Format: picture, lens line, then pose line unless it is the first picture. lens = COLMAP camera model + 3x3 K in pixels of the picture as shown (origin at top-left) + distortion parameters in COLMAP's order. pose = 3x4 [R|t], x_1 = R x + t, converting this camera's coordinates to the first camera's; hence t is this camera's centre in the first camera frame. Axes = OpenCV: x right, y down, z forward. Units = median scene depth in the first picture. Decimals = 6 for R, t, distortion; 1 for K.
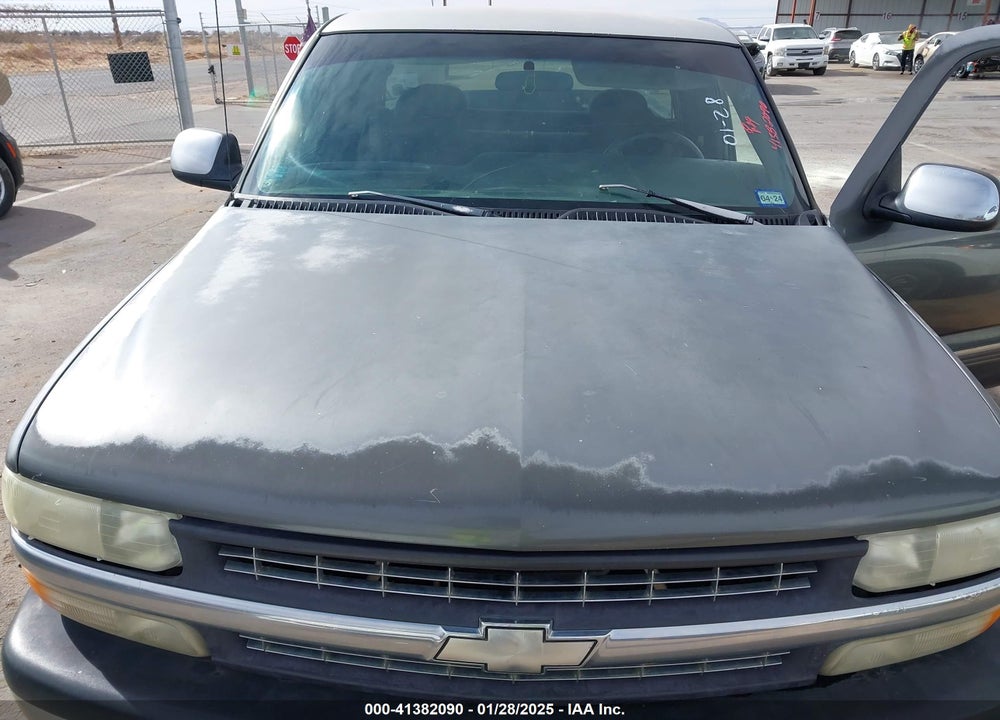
lens RADIAL K [[791.7, 0, 513.4], [0, 791.7, 360.0], [0, 0, 1]] dist [-0.027938, 0.049748]
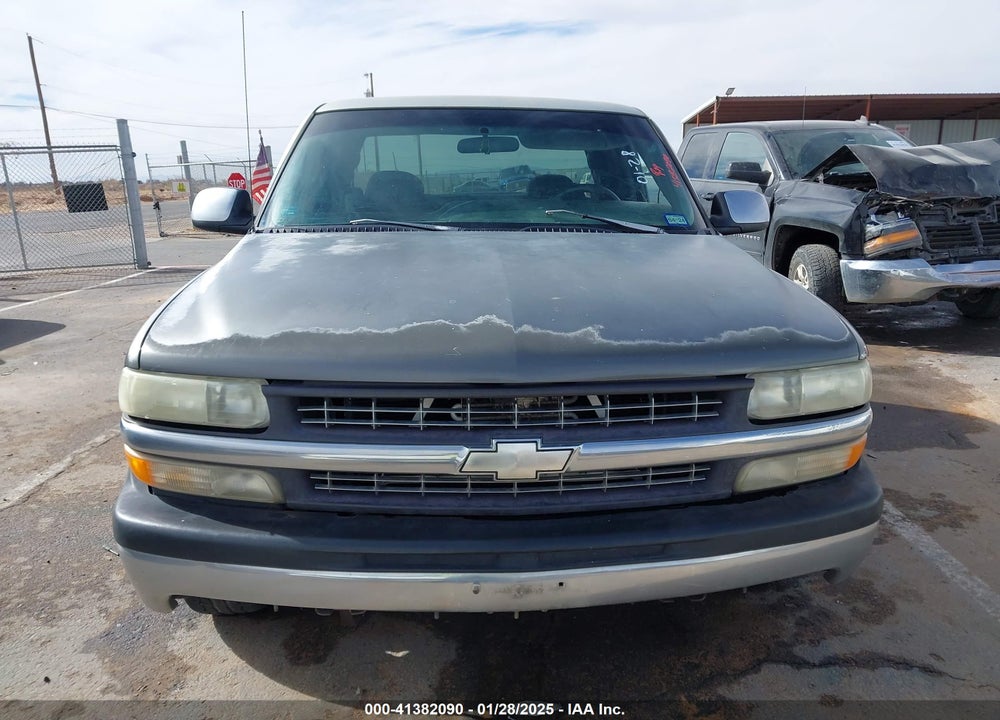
lens RADIAL K [[792.6, 0, 510.5], [0, 792.6, 359.7], [0, 0, 1]] dist [0.057406, -0.060990]
pose [[0.995761, -0.038824, 0.083381, -0.073262], [0.052860, 0.983441, -0.173351, 0.264422], [-0.075270, 0.177024, 0.981324, -0.258309]]
